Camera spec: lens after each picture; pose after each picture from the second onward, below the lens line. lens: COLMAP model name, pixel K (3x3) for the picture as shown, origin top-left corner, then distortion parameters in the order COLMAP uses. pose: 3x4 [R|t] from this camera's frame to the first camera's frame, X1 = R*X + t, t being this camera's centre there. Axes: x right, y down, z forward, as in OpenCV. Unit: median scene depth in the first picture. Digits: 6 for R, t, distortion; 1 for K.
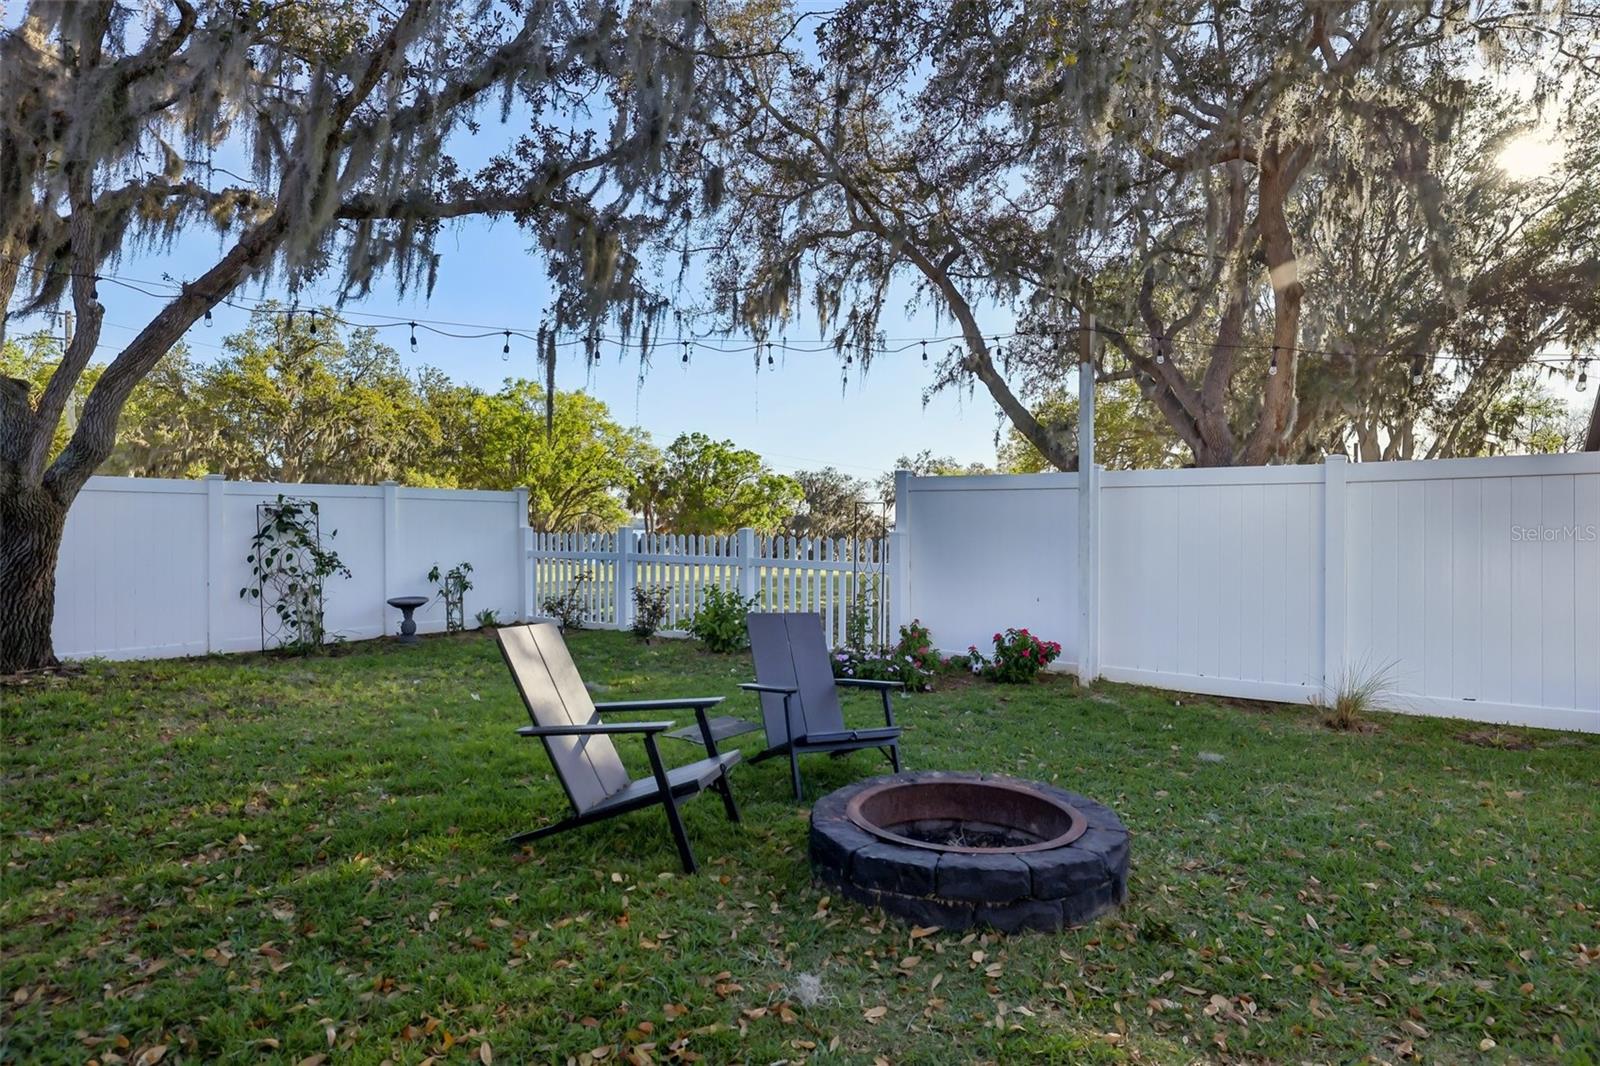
lens RADIAL K [[861.1, 0, 799.0], [0, 861.1, 533.0], [0, 0, 1]] dist [-0.025308, 0.017597]
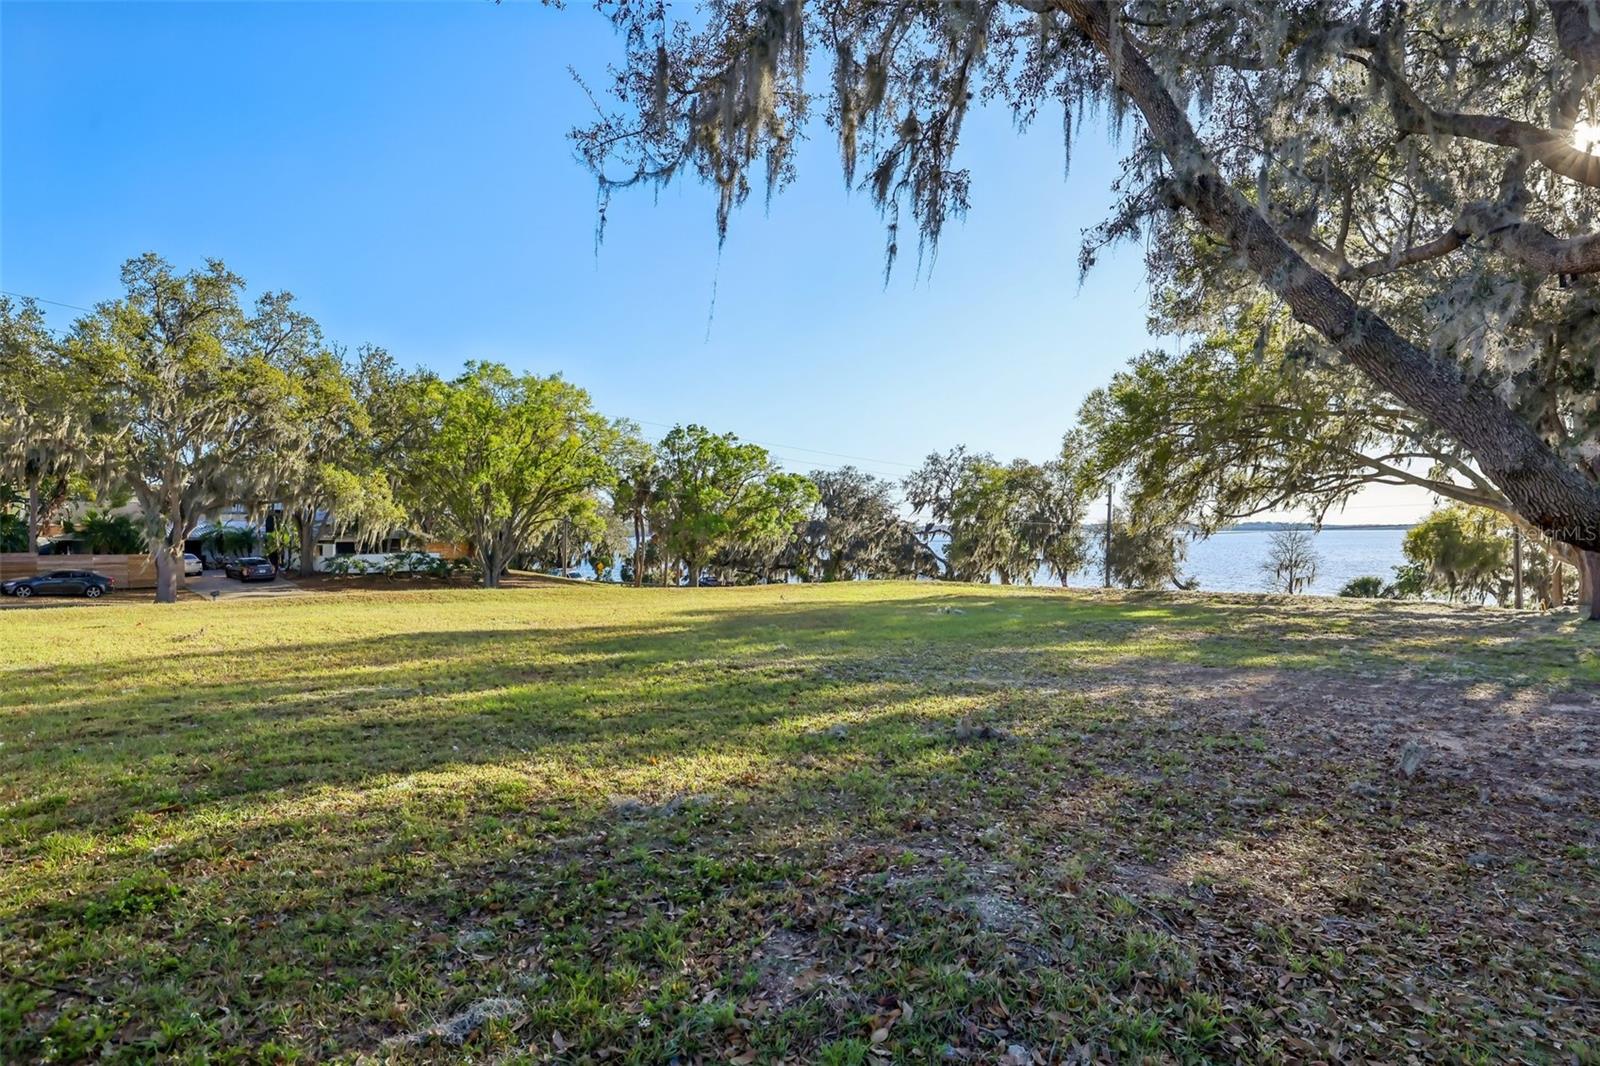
lens RADIAL K [[889.2, 0, 802.6], [0, 889.2, 535.6], [0, 0, 1]] dist [-0.024981, 0.025784]
pose [[0.999873, -0.005325, -0.015036, 0.001800], [0.005269, 0.999979, -0.003712, -0.002898], [0.015056, 0.003632, 0.999880, 0.129849]]
